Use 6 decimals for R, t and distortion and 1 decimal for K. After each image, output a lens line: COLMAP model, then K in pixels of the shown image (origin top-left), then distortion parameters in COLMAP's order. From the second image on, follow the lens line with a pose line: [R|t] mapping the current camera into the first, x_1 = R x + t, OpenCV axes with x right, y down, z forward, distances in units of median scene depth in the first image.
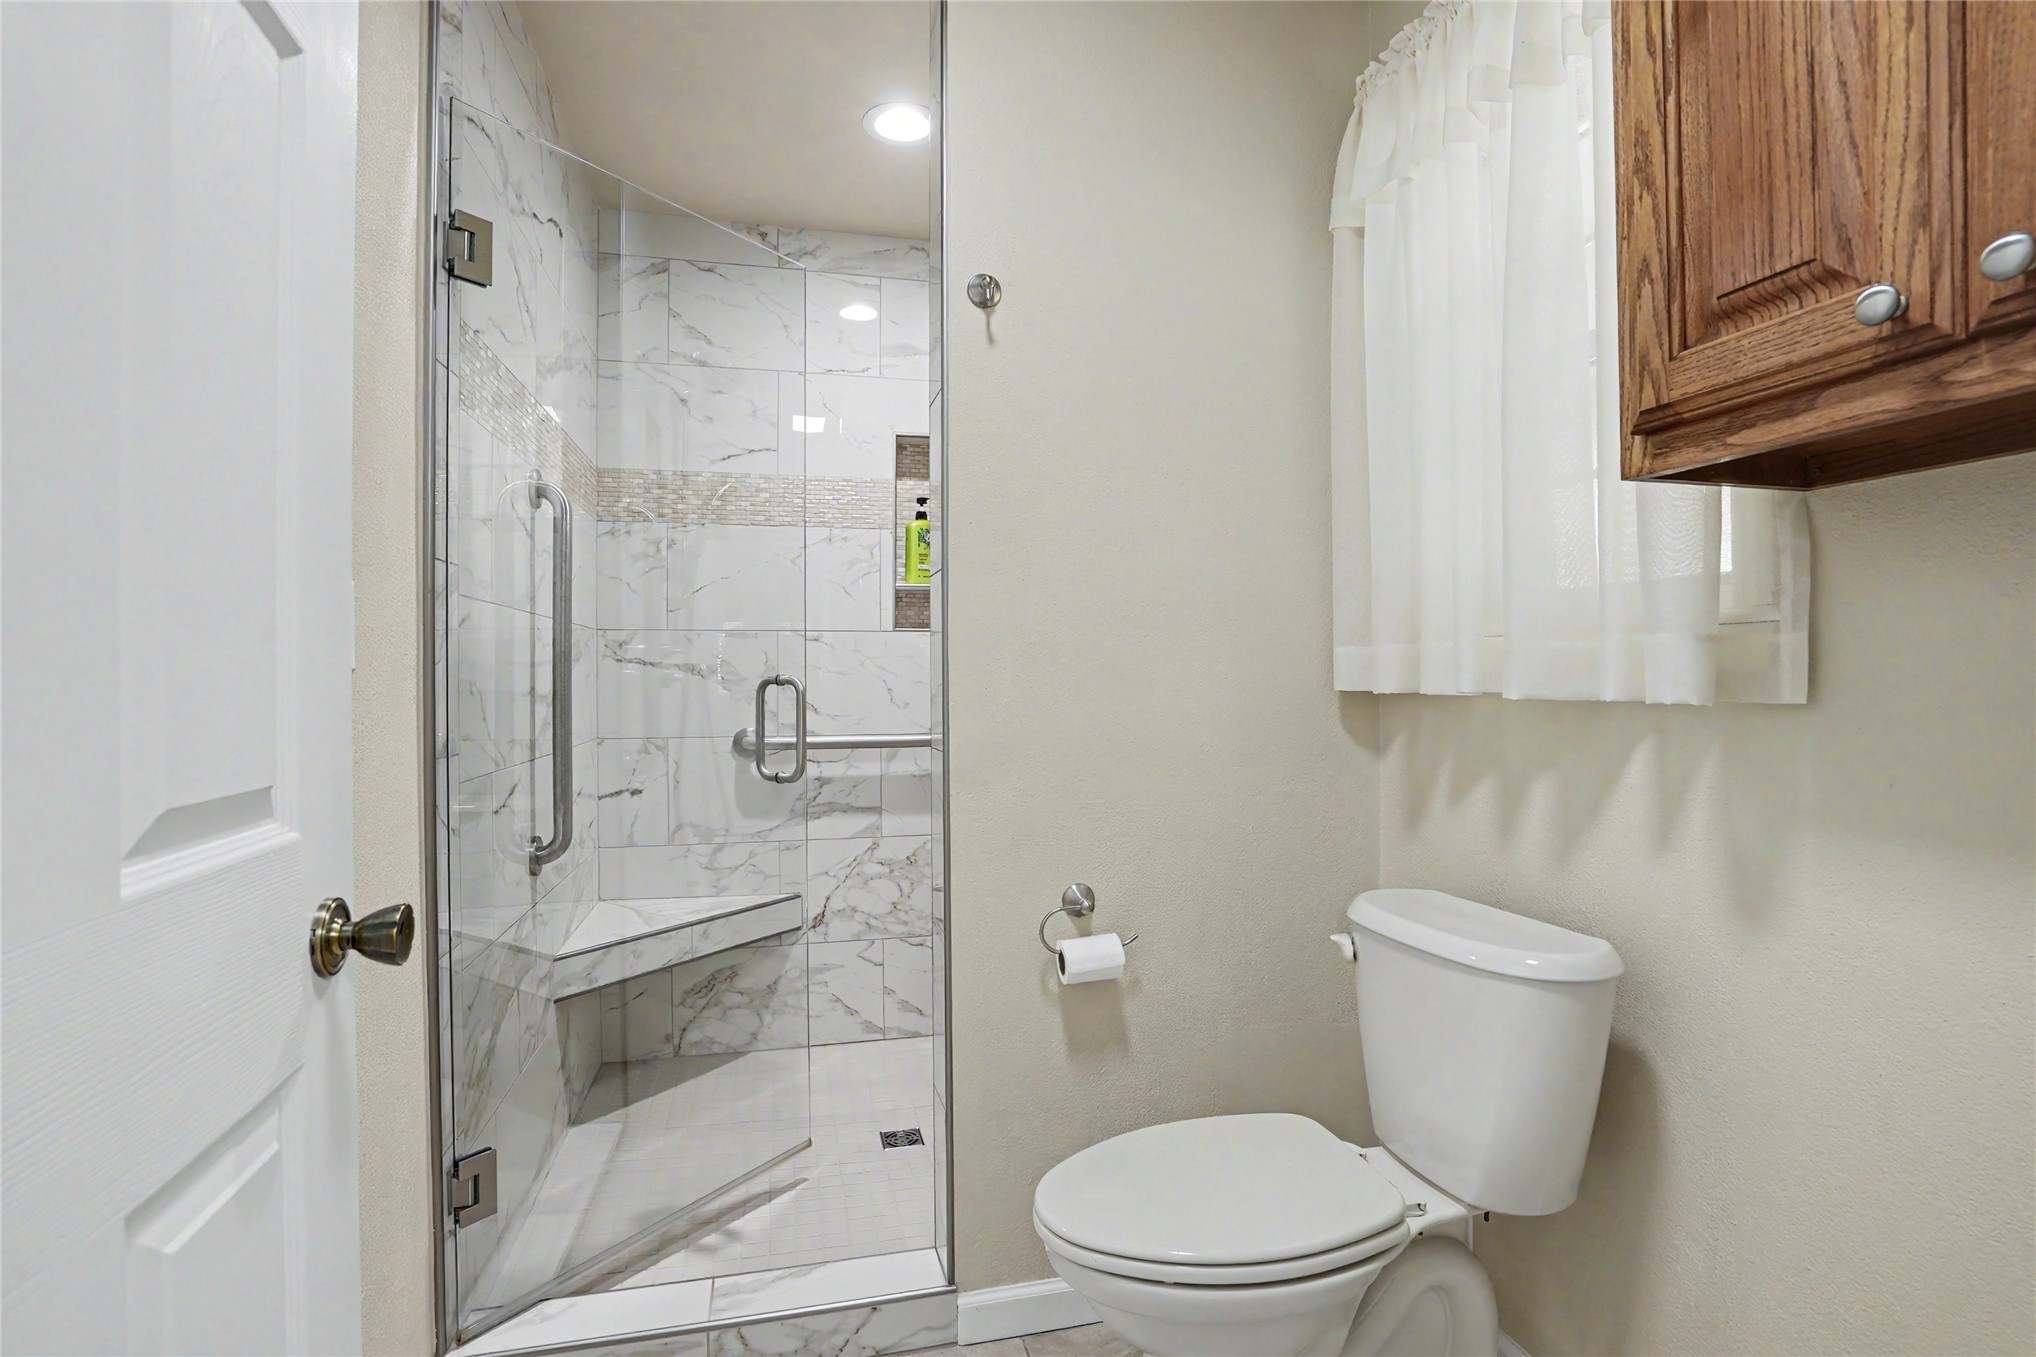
lens RADIAL K [[967.7, 0, 1017.9], [0, 967.7, 667.7], [0, 0, 1]] dist [-0.063231, 0.024322]
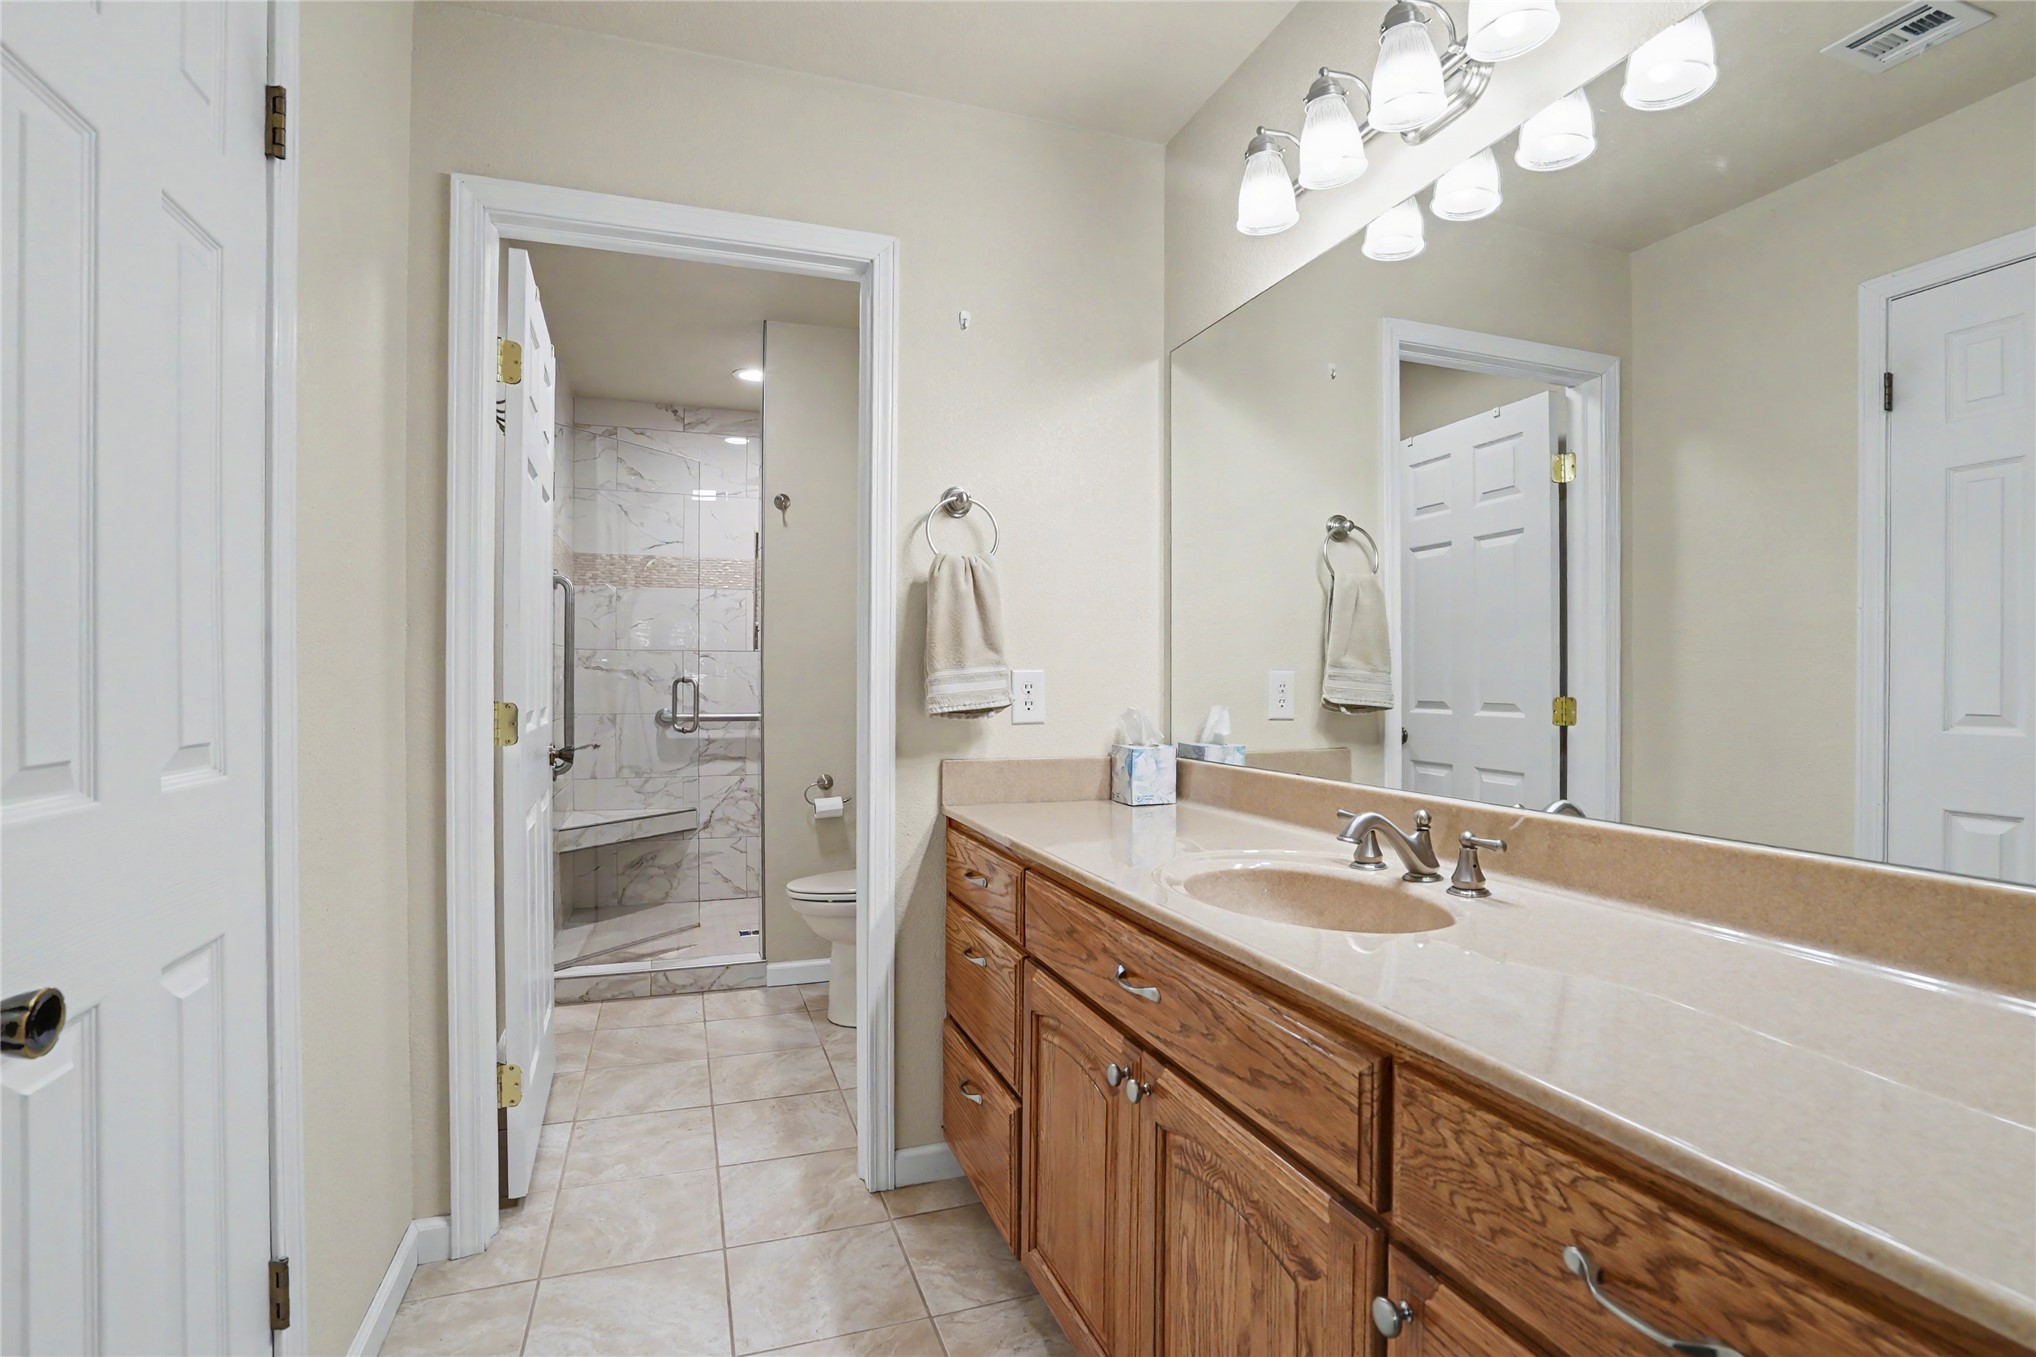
lens RADIAL K [[967.7, 0, 1017.9], [0, 967.7, 667.7], [0, 0, 1]] dist [-0.063231, 0.024322]
pose [[0.995282, 0.004657, 0.096908, 0.170907], [-0.004305, 0.999983, -0.003844, -0.005246], [-0.096924, 0.003409, 0.995286, -0.726474]]
